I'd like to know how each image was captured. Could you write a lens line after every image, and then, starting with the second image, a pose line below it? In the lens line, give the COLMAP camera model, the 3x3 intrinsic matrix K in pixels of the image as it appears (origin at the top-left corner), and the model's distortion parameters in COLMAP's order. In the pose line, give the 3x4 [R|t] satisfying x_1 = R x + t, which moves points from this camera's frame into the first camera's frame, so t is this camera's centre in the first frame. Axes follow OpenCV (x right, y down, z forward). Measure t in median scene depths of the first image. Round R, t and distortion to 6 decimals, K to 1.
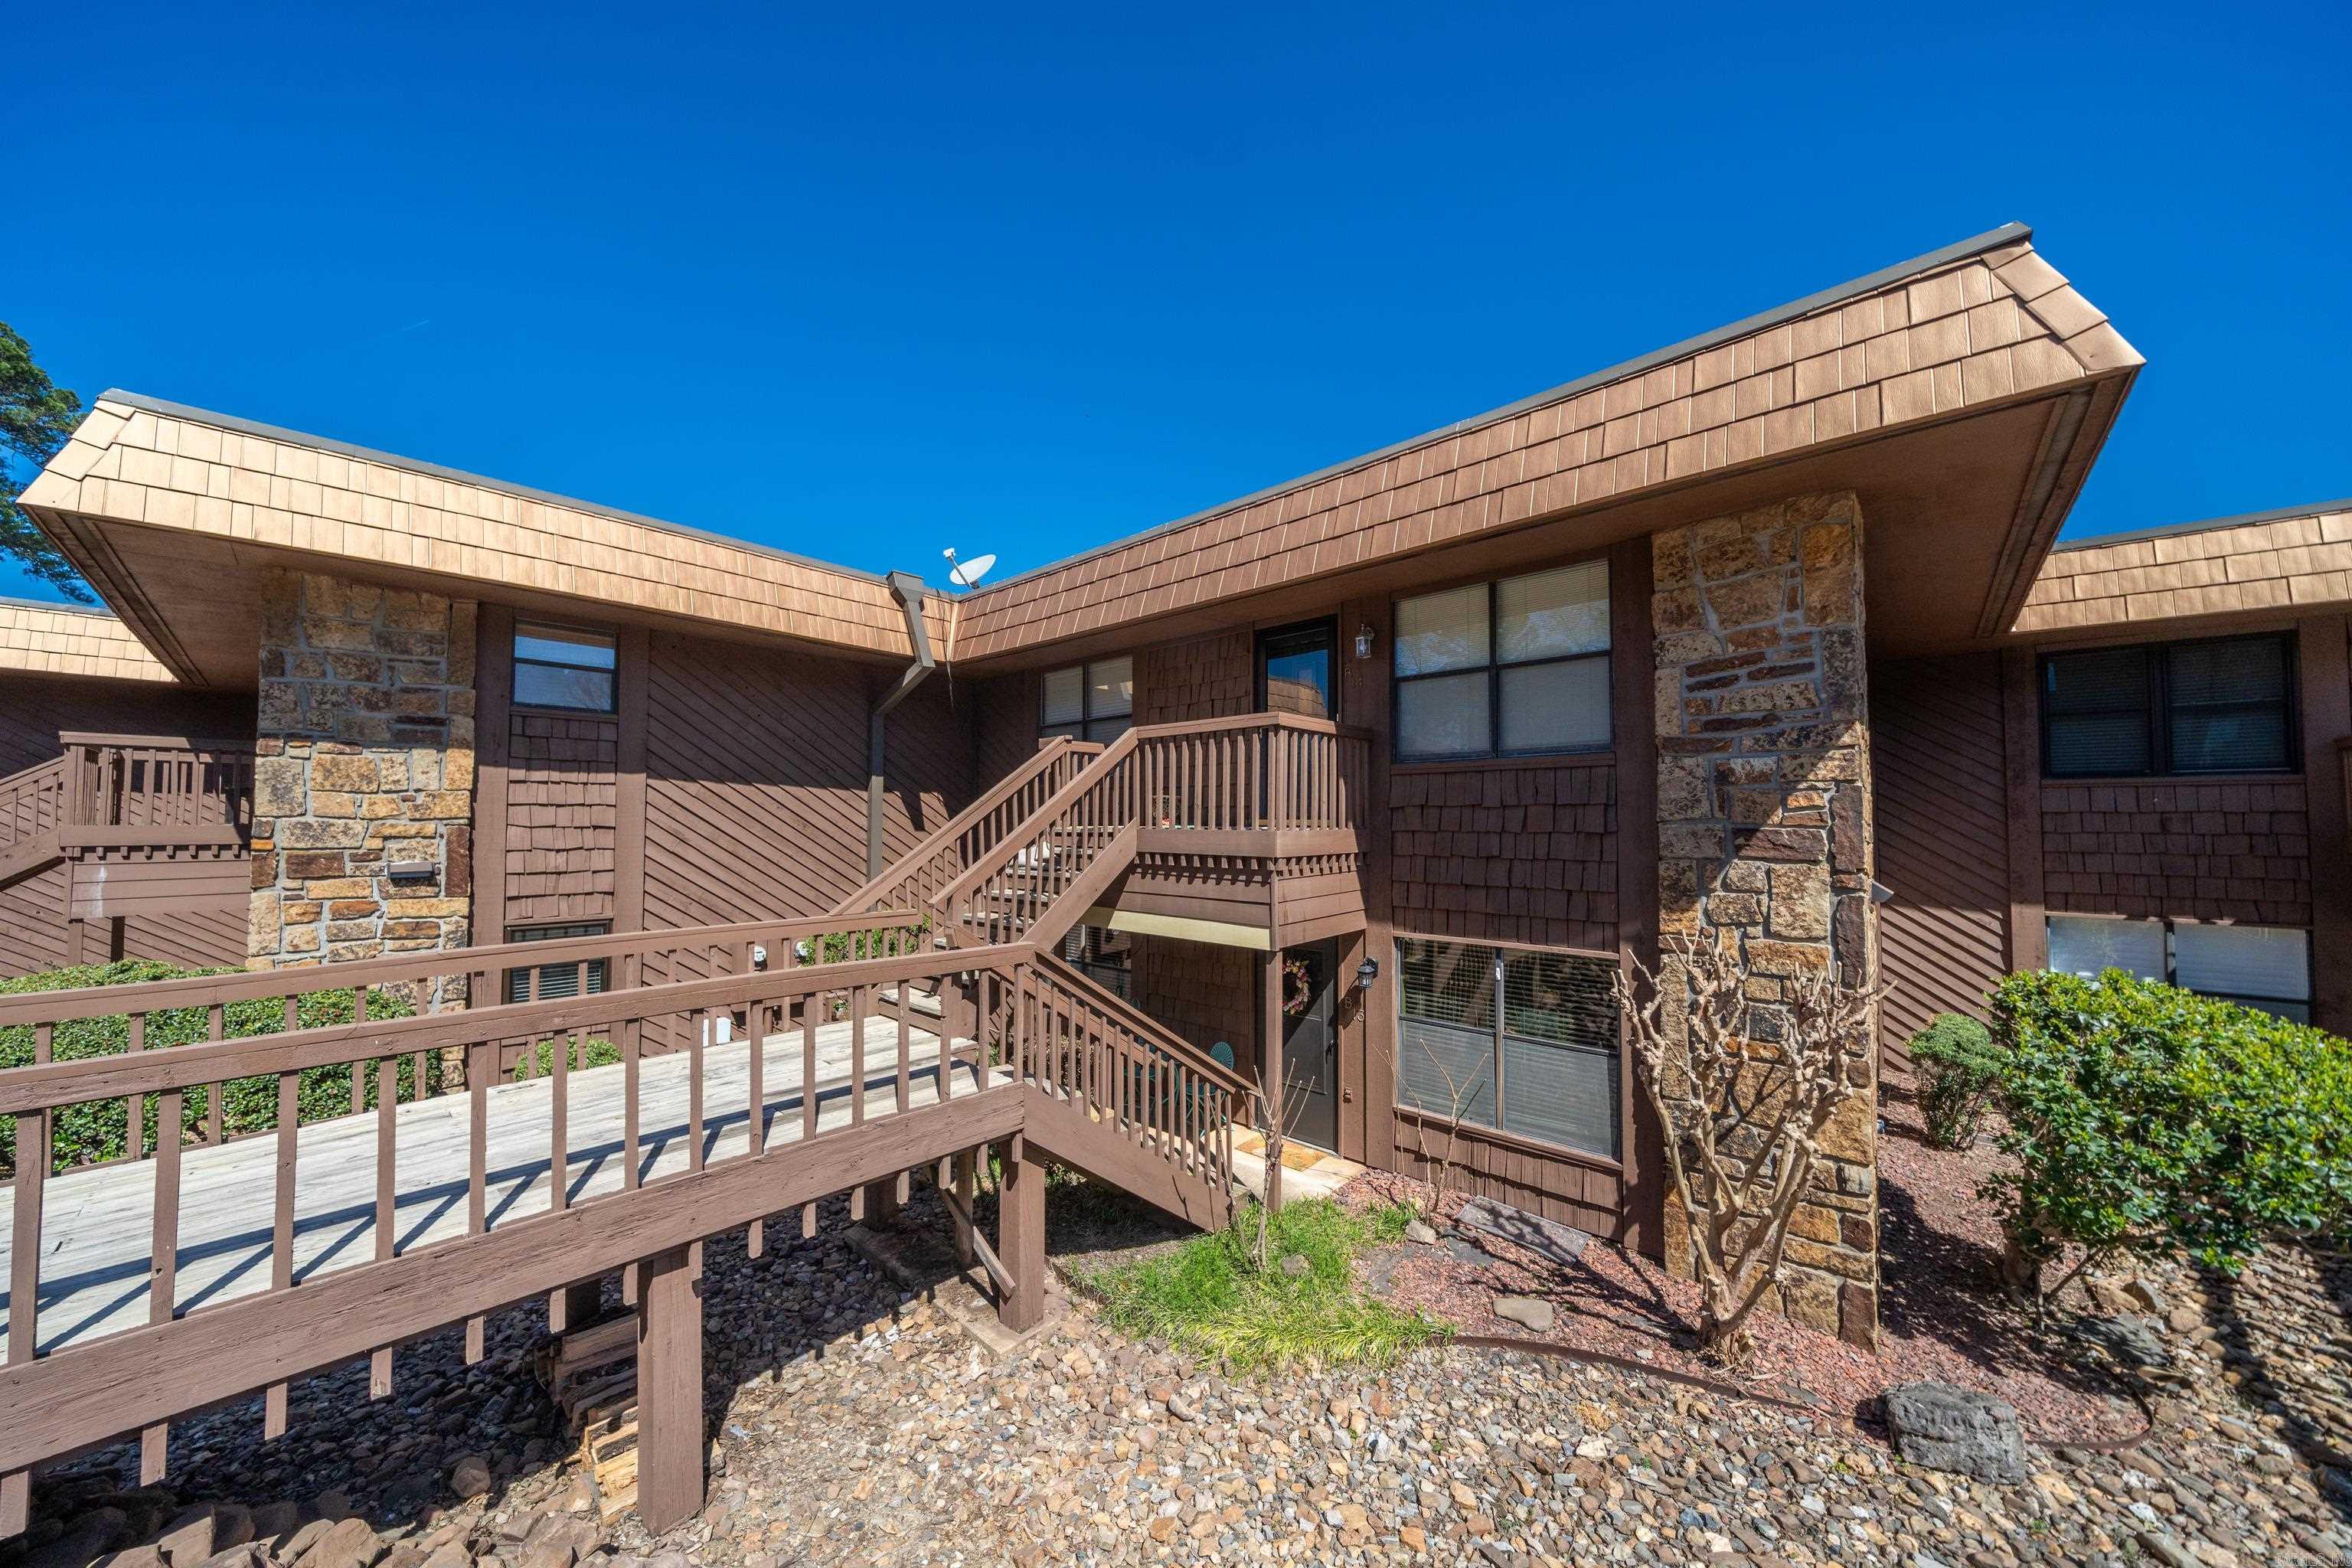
lens RADIAL K [[794.1, 0, 1180.5], [0, 794.1, 793.7], [0, 0, 1]] dist [-0.002563, -0.000066]
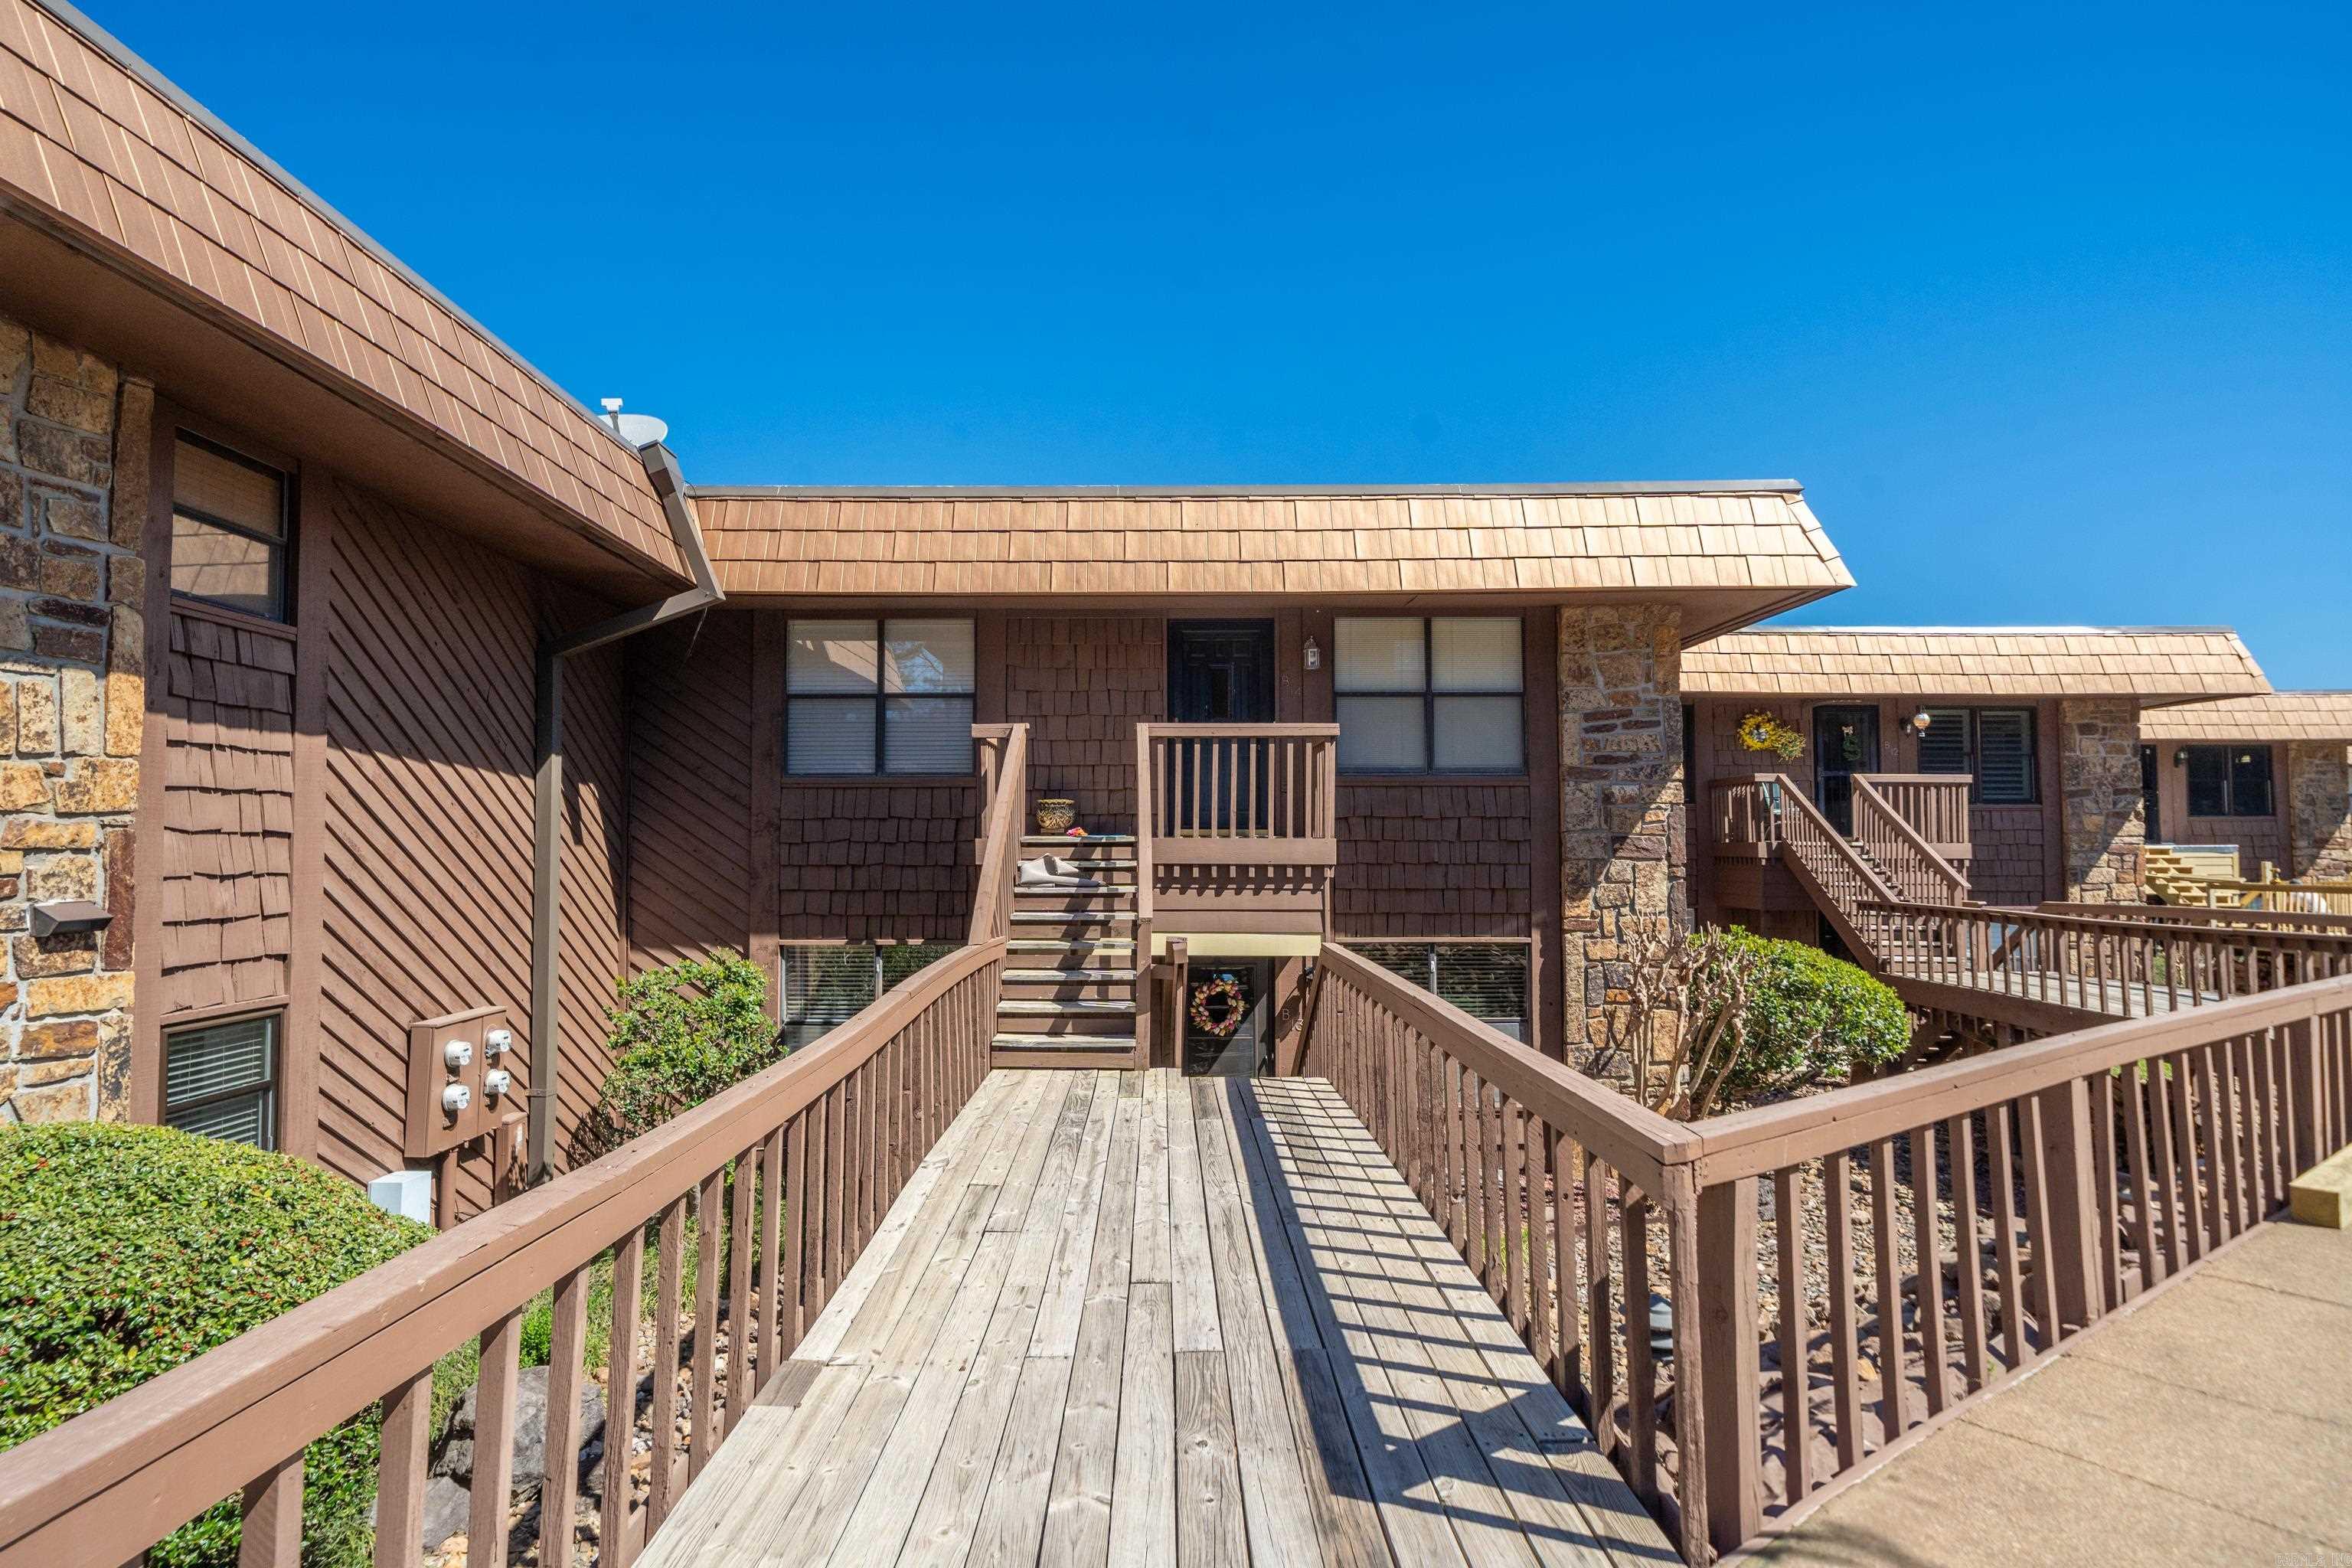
lens RADIAL K [[1199.6, 0, 1166.6], [0, 1199.6, 792.7], [0, 0, 1]] dist [0.002950, 0.000059]
pose [[0.739387, 0.028095, 0.672694, -1.152144], [-0.024232, 0.999592, -0.015114, 0.017109], [-0.672844, -0.005126, 0.739766, -0.007316]]
